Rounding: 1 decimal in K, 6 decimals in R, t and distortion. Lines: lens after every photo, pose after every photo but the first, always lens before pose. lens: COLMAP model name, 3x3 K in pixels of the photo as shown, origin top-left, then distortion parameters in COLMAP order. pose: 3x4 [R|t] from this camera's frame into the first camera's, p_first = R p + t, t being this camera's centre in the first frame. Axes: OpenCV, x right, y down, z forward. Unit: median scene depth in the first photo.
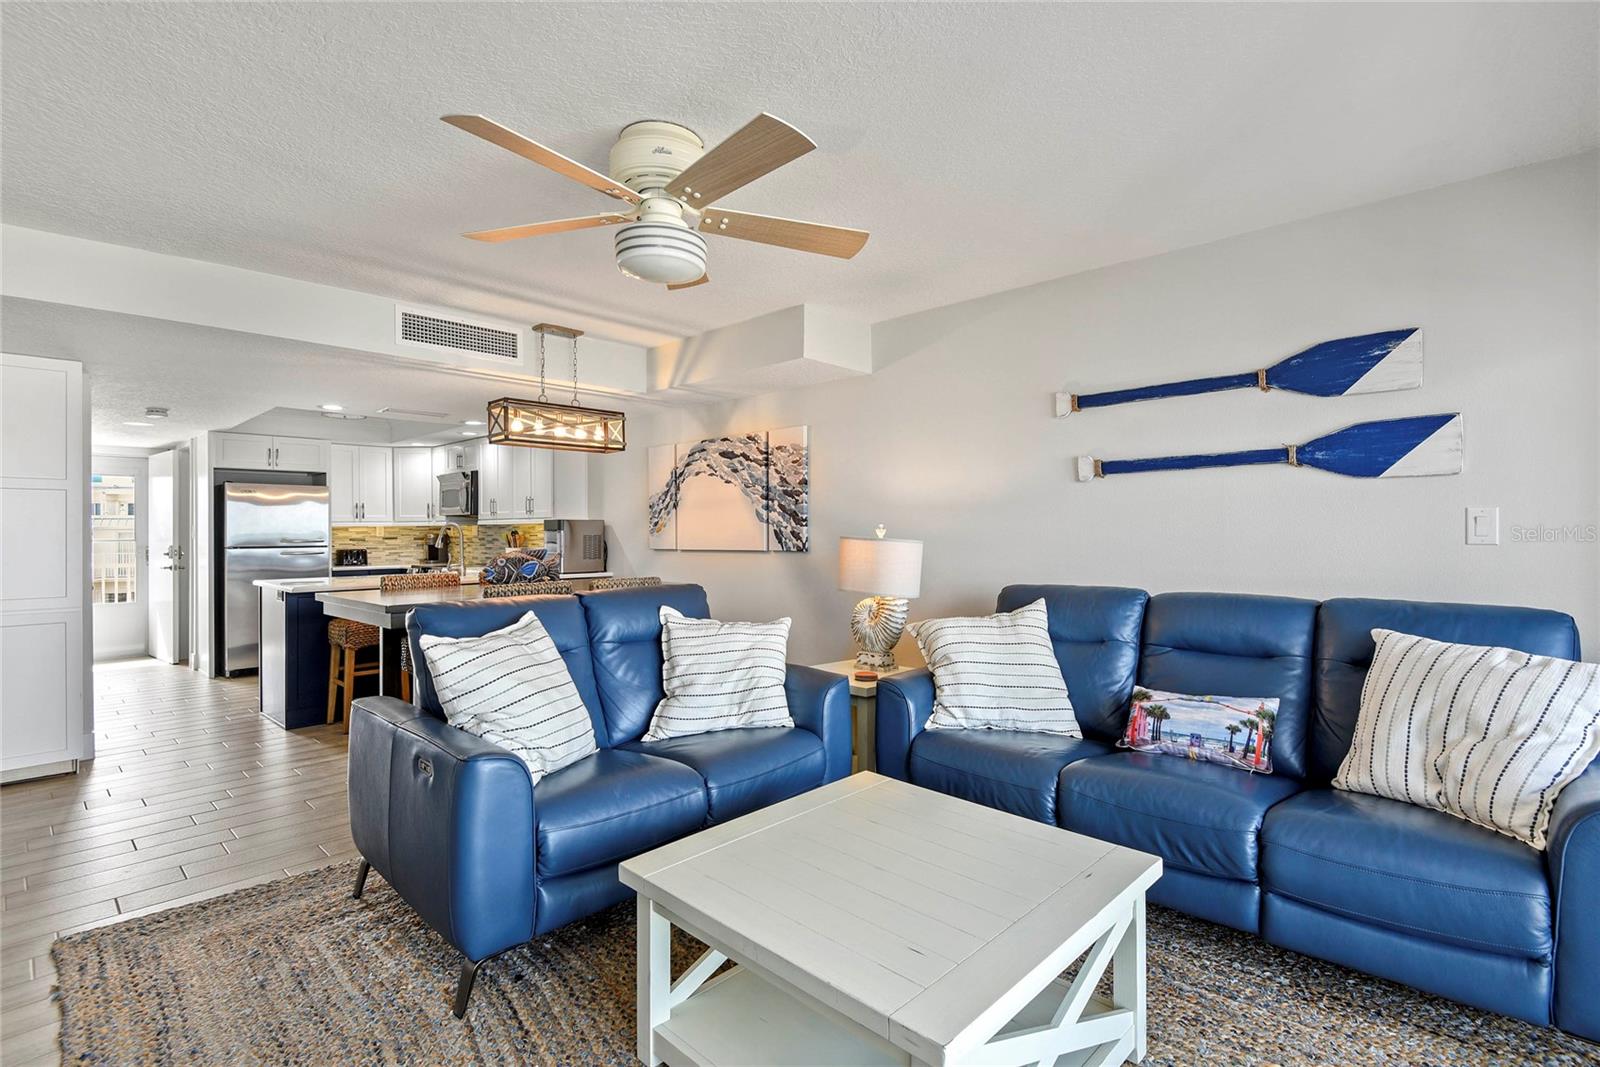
lens RADIAL K [[768.8, 0, 805.2], [0, 768.8, 530.8], [0, 0, 1]] dist [0.024368, -0.009204]
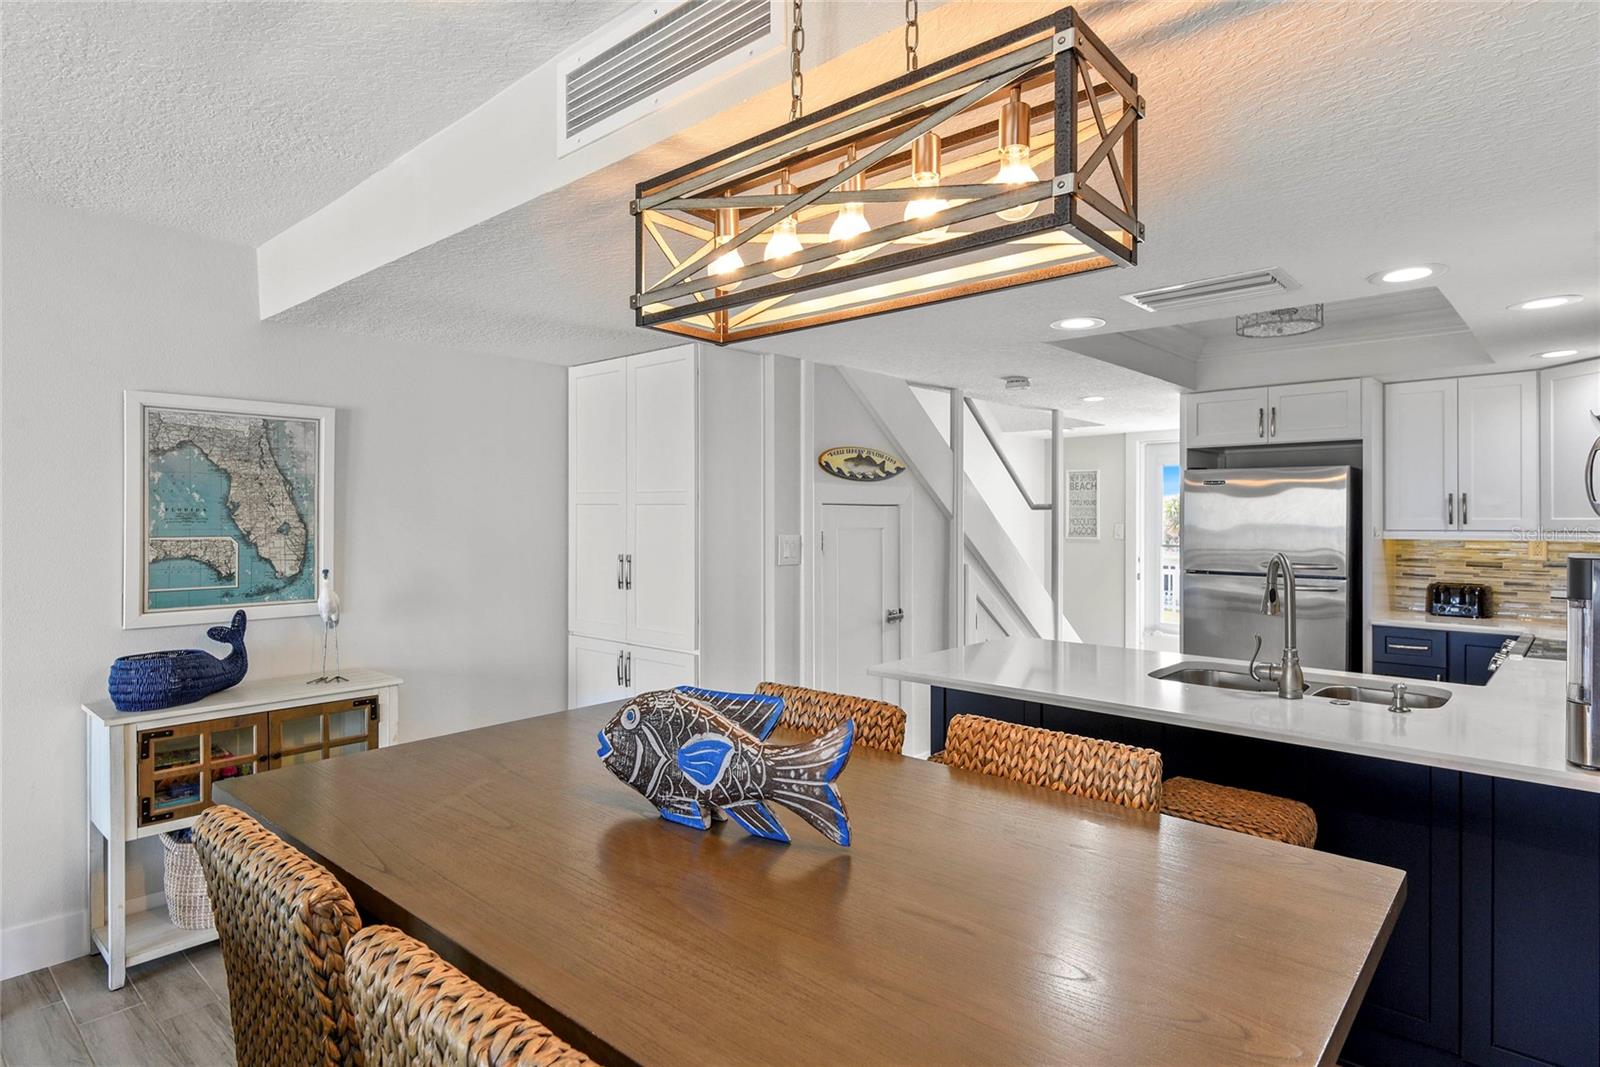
lens RADIAL K [[848.6, 0, 792.6], [0, 848.6, 530.6], [0, 0, 1]] dist [0.028609, -0.015540]
pose [[0.017363, 0.013332, -0.999760, -0.052757], [0.001313, 0.999910, 0.013357, -0.030862], [0.999848, -0.001544, 0.017344, 0.904127]]
